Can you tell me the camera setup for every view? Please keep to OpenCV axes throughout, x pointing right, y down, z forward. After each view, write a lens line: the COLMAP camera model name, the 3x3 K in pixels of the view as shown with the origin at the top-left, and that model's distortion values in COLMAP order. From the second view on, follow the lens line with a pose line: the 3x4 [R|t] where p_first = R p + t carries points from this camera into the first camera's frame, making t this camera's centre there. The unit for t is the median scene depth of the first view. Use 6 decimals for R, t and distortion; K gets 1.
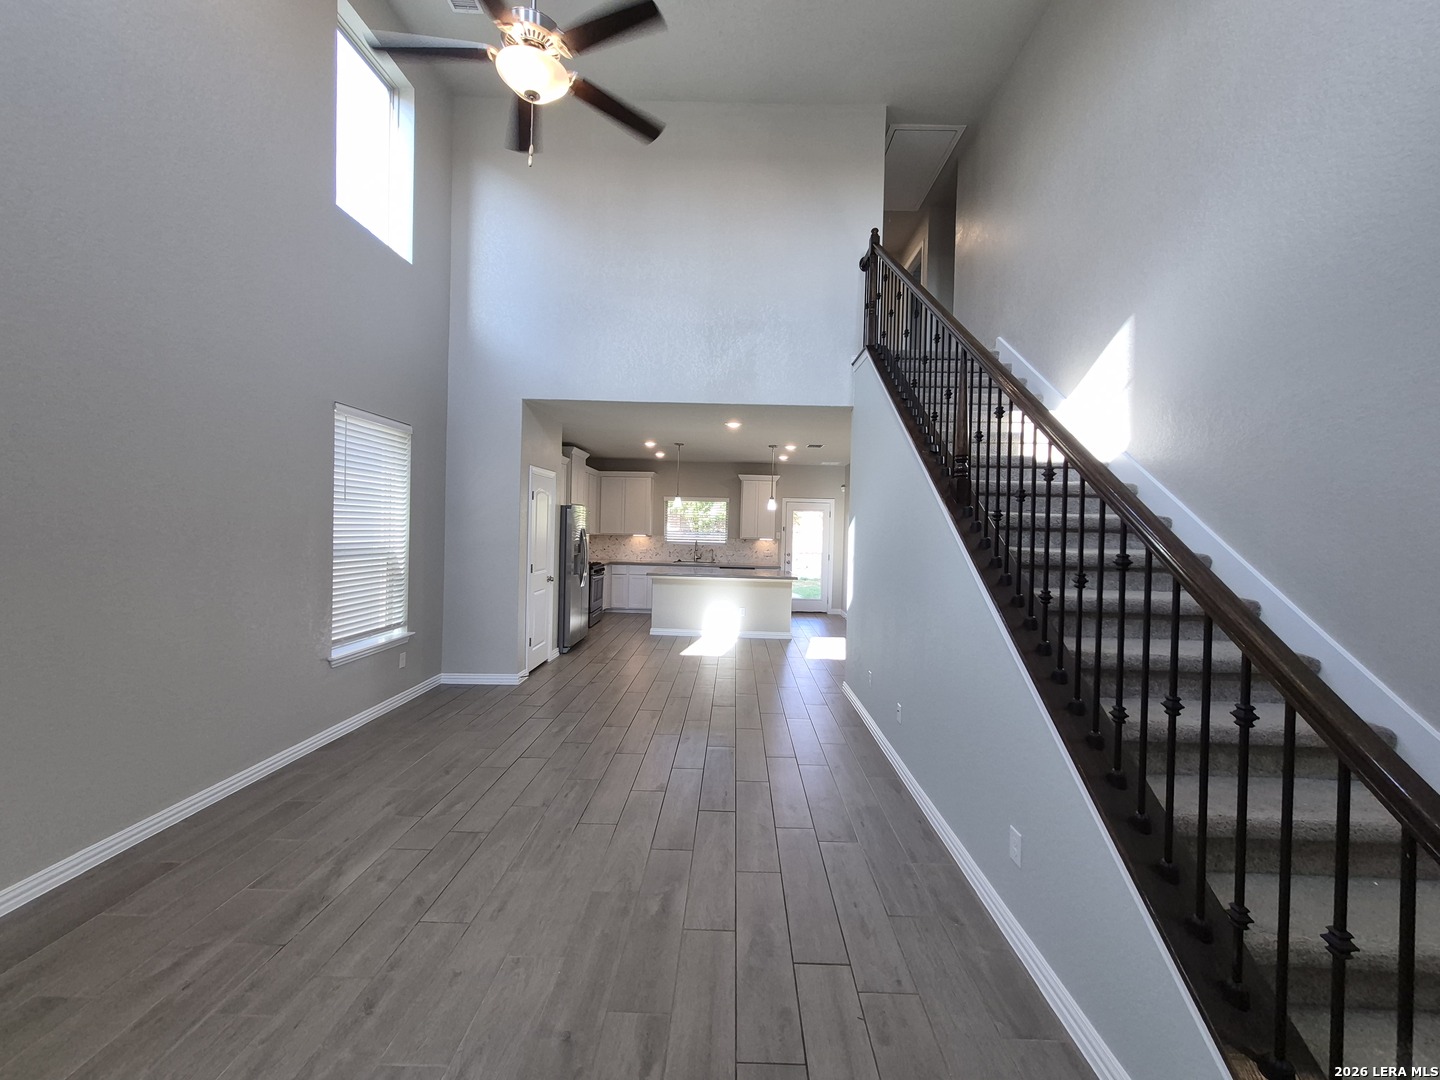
lens RADIAL K [[561.2, 0, 730.0], [0, 561.2, 539.8], [0, 0, 1]] dist [0.001513, -0.000946]
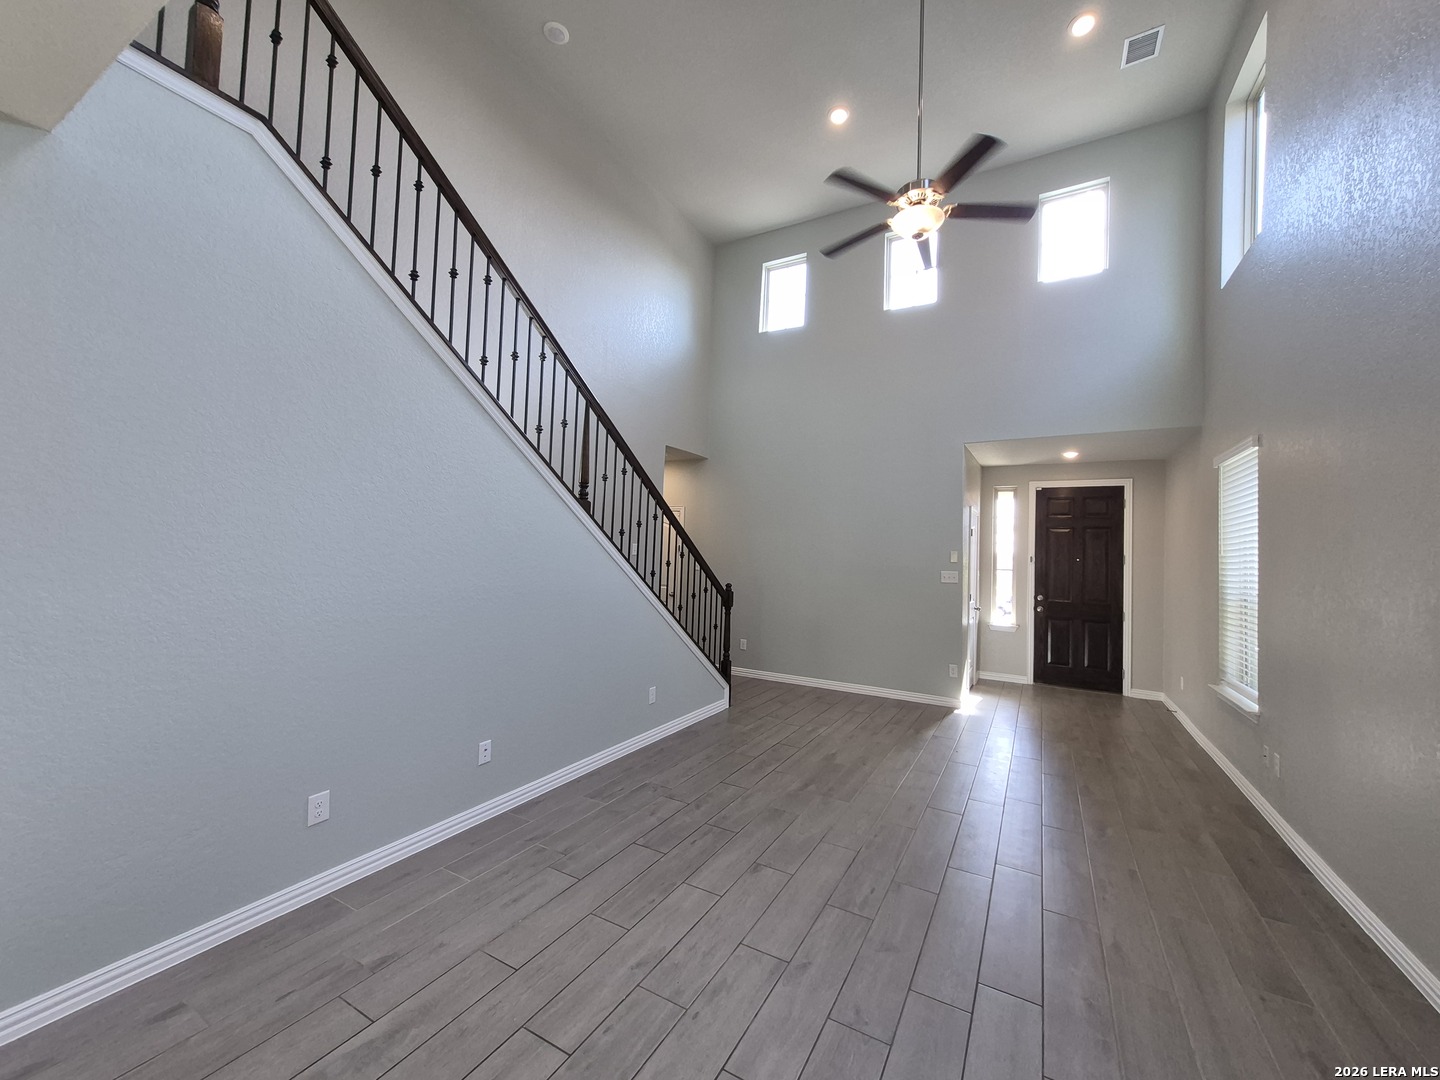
lens RADIAL K [[561.2, 0, 730.0], [0, 561.2, 539.8], [0, 0, 1]] dist [0.001513, -0.000946]
pose [[-0.879288, -0.037811, 0.474788, -0.400577], [-0.038736, 0.999219, 0.007838, -0.031869], [-0.474714, -0.011500, -0.880065, 1.527783]]
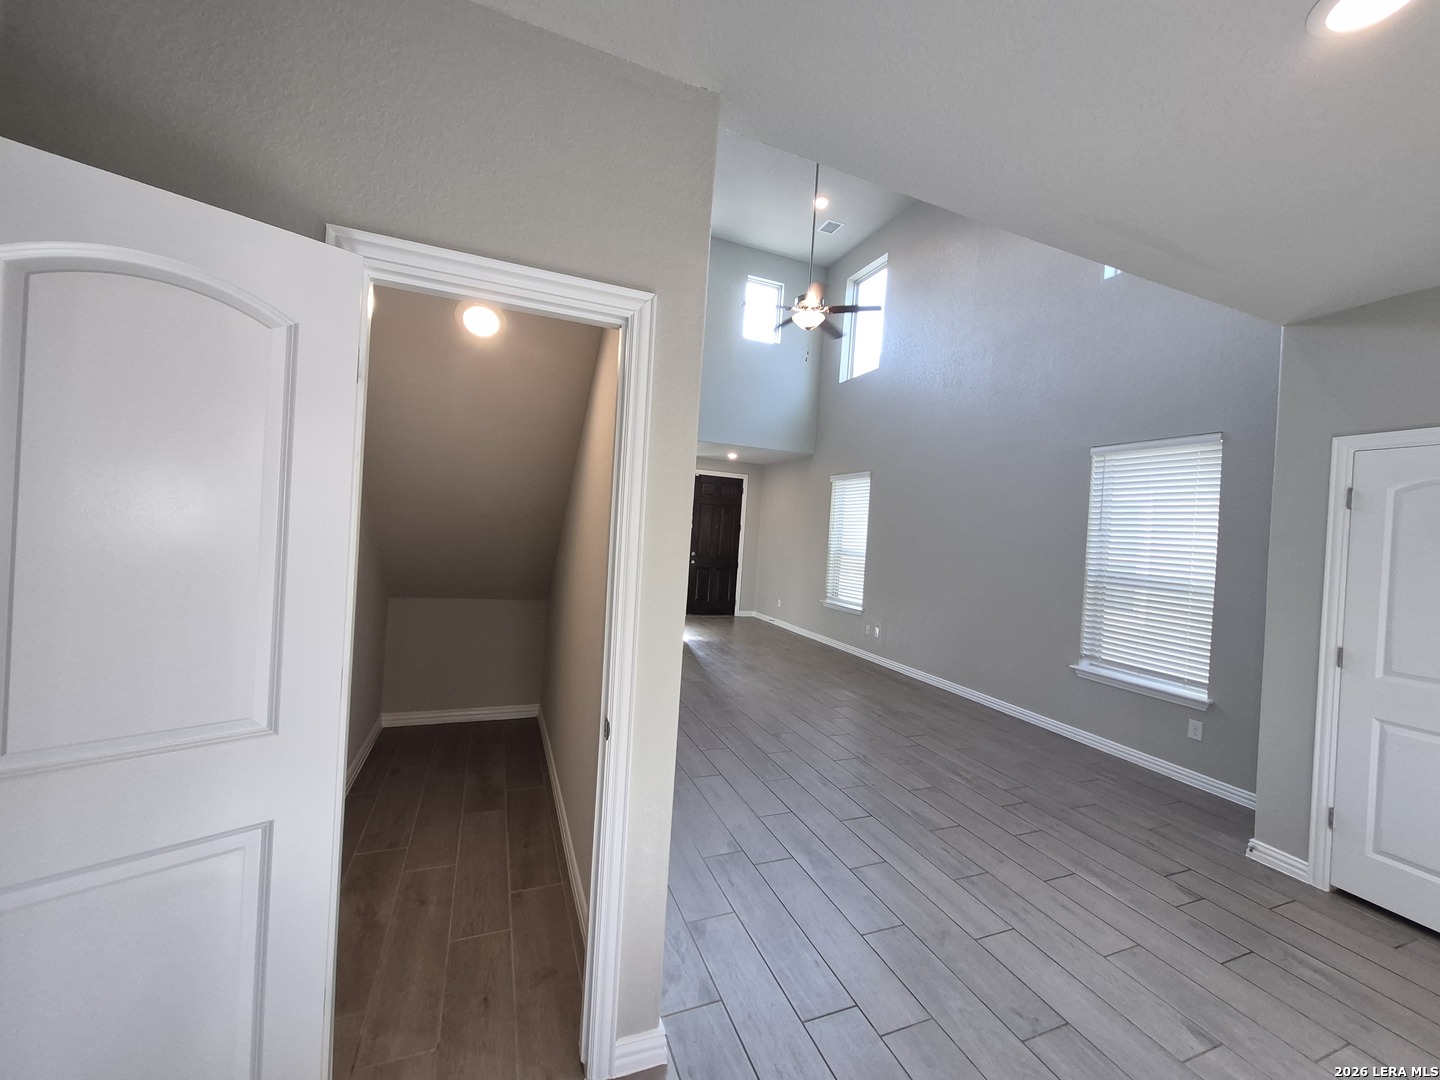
lens RADIAL K [[561.2, 0, 730.0], [0, 561.2, 539.8], [0, 0, 1]] dist [0.001513, -0.000946]
pose [[-0.915602, -0.074512, -0.395123, 0.441688], [-0.093150, 0.995254, 0.028170, -0.017151], [0.391148, 0.062598, -0.918196, 1.832719]]
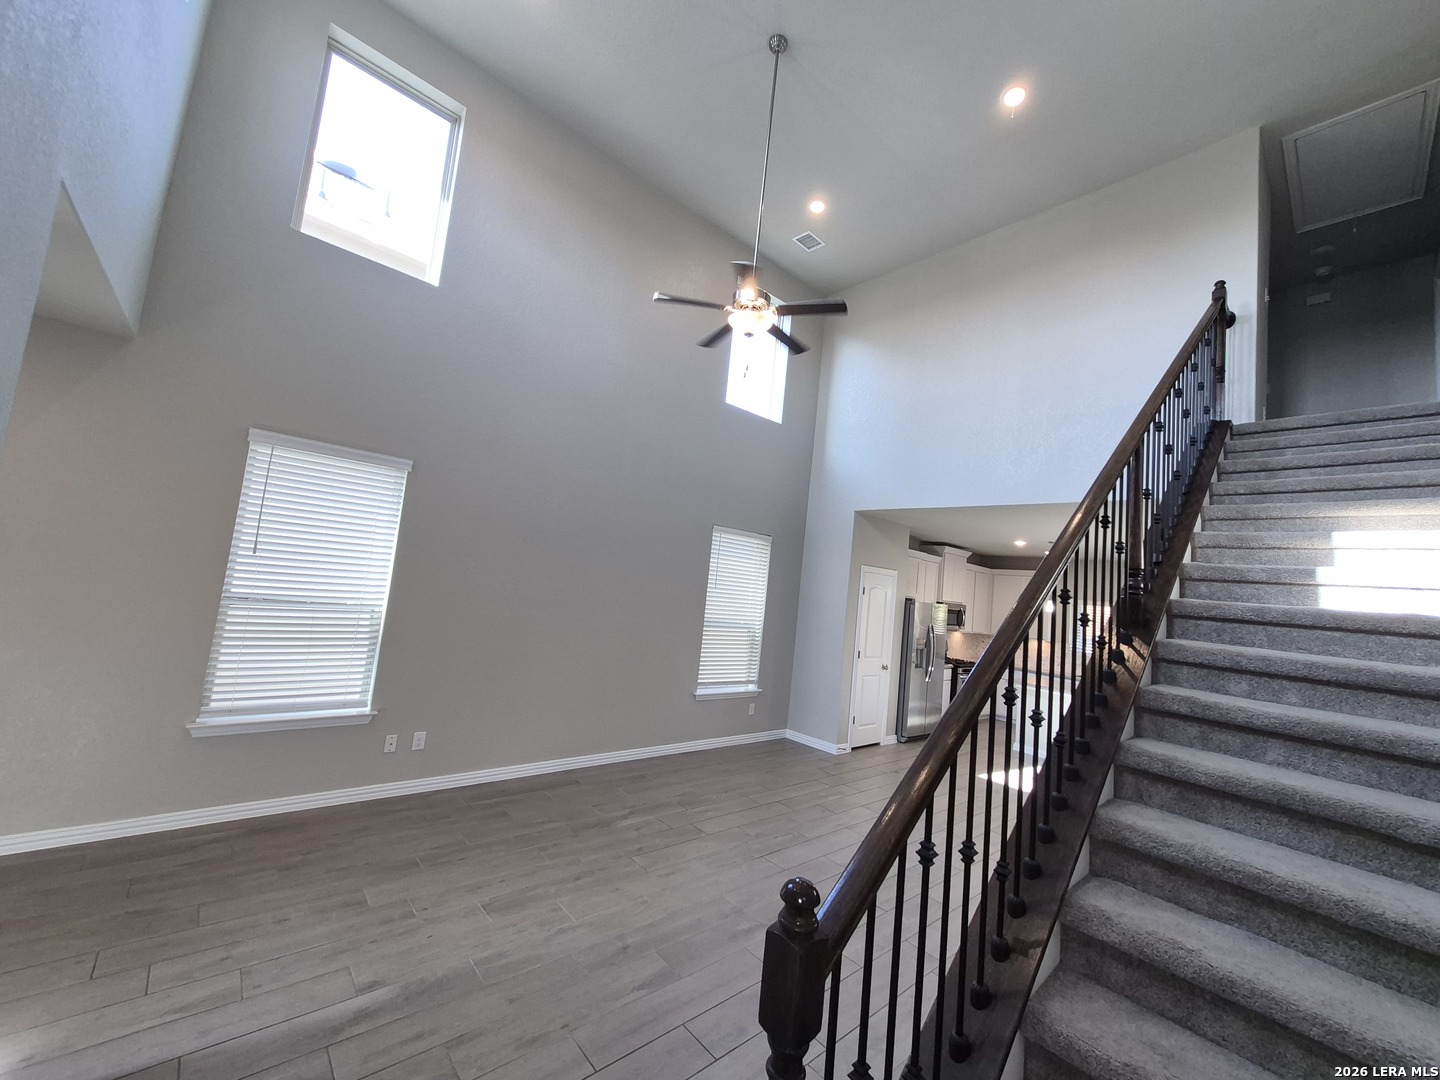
lens RADIAL K [[561.2, 0, 730.0], [0, 561.2, 539.8], [0, 0, 1]] dist [0.001513, -0.000946]
pose [[0.679161, -0.019265, -0.733736, 0.467377], [-0.101517, 0.987583, -0.119896, -0.023519], [0.726935, 0.155915, 0.668772, 0.005893]]
